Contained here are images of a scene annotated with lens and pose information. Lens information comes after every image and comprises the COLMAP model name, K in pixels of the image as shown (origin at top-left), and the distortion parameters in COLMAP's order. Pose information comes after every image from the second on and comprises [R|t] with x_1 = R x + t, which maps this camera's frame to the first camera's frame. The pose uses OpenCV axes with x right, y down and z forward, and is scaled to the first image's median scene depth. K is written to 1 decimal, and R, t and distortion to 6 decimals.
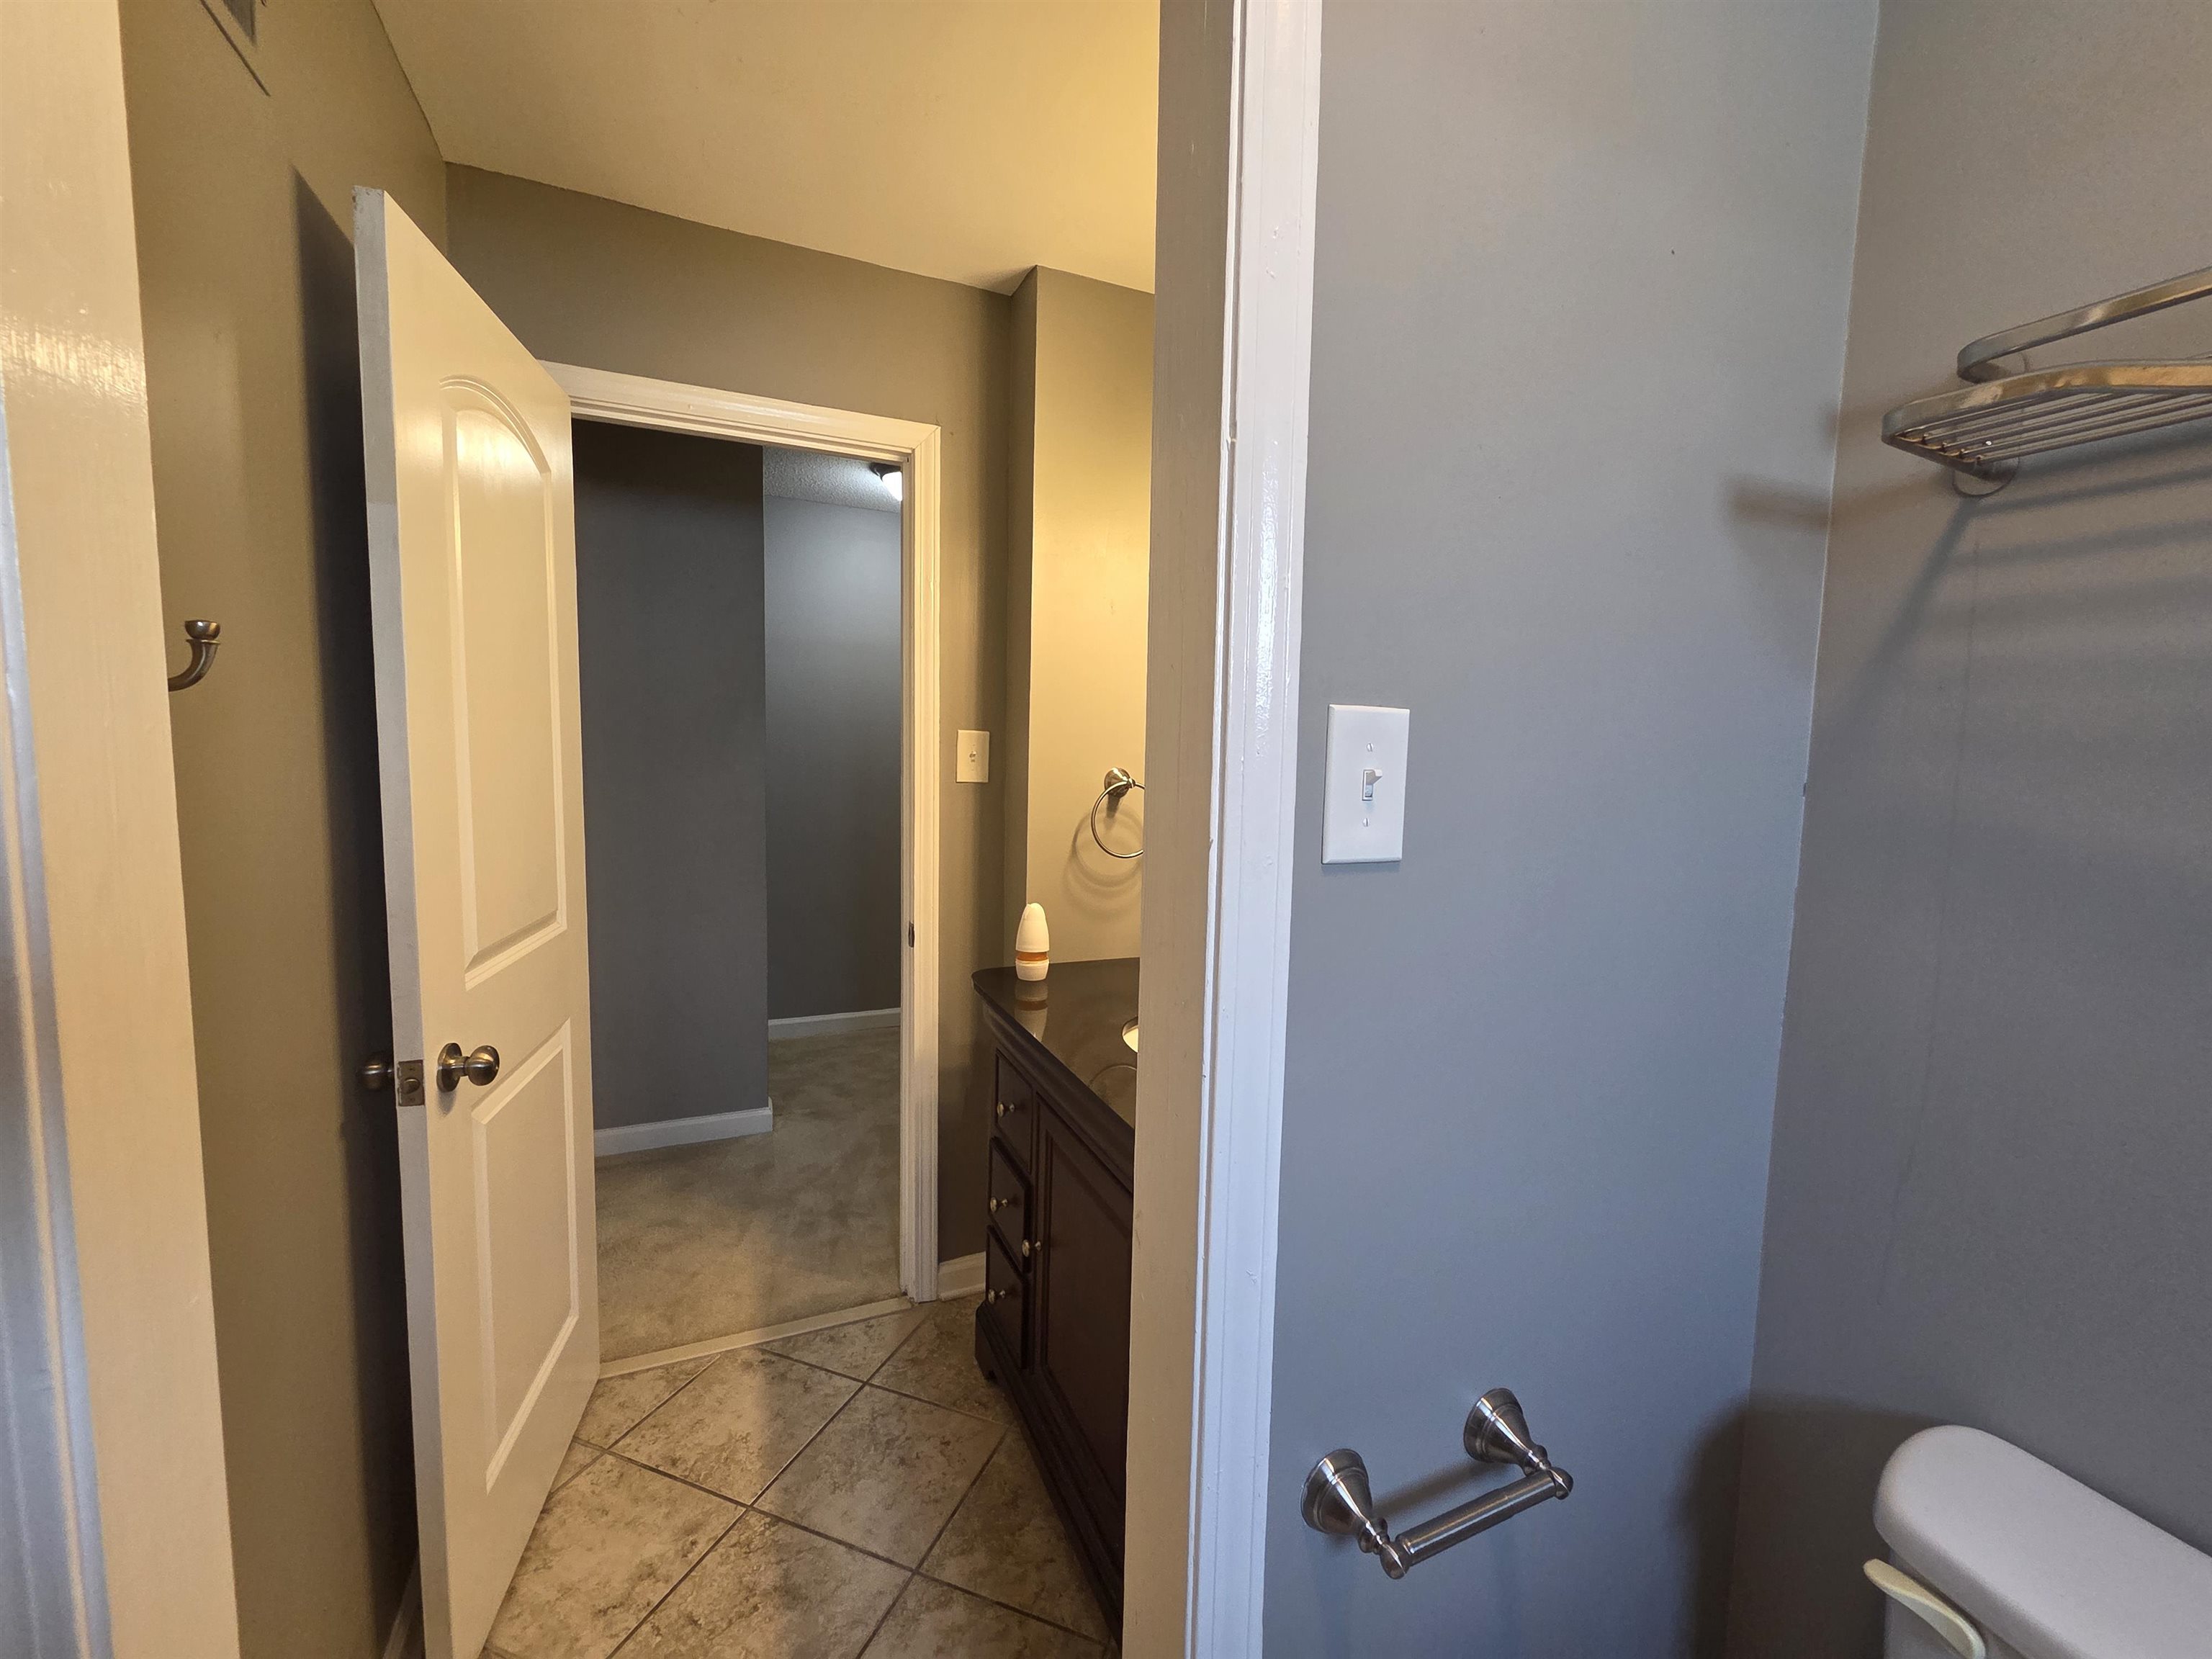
lens RADIAL K [[909.1, 0, 1106.7], [0, 909.1, 827.5], [0, 0, 1]] dist [0.003607, -0.001609]
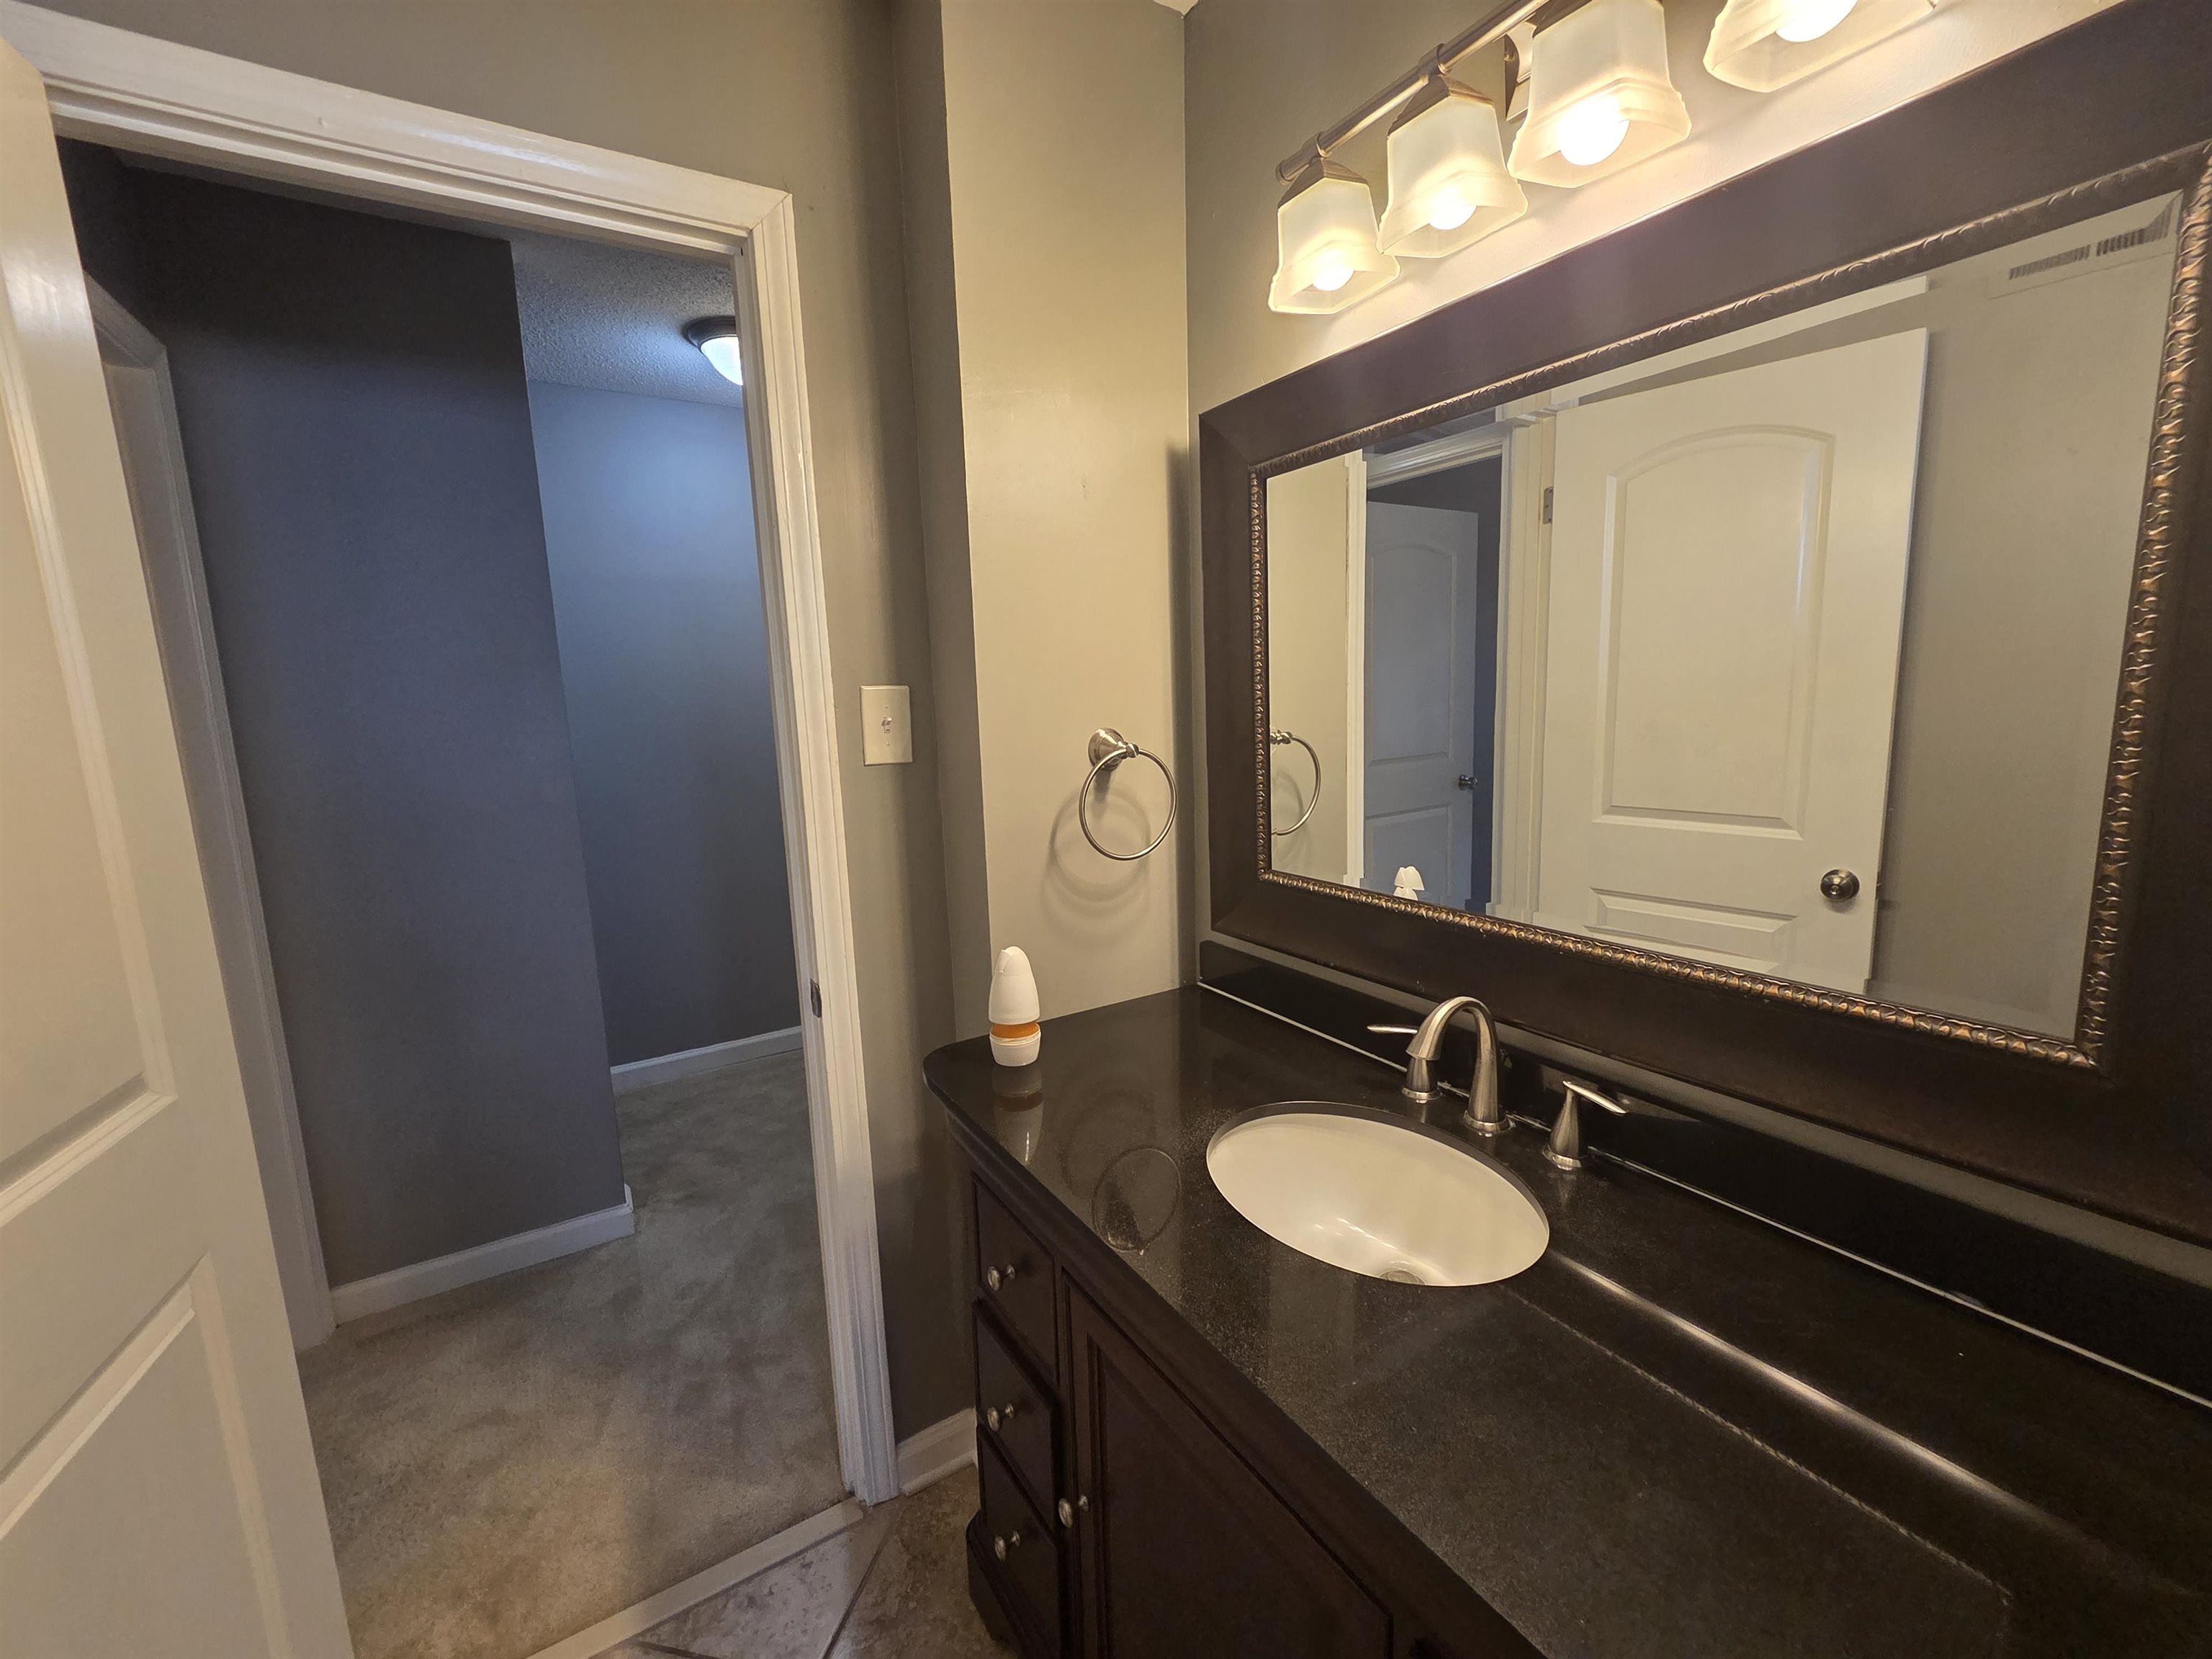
lens RADIAL K [[909.1, 0, 1098.2], [0, 909.1, 827.7], [0, 0, 1]] dist [0.003607, -0.001609]
pose [[0.988090, -0.078862, 0.132131, -0.087464], [0.069834, 0.994984, 0.071626, -0.039752], [-0.137117, -0.061546, 0.988641, 0.316029]]
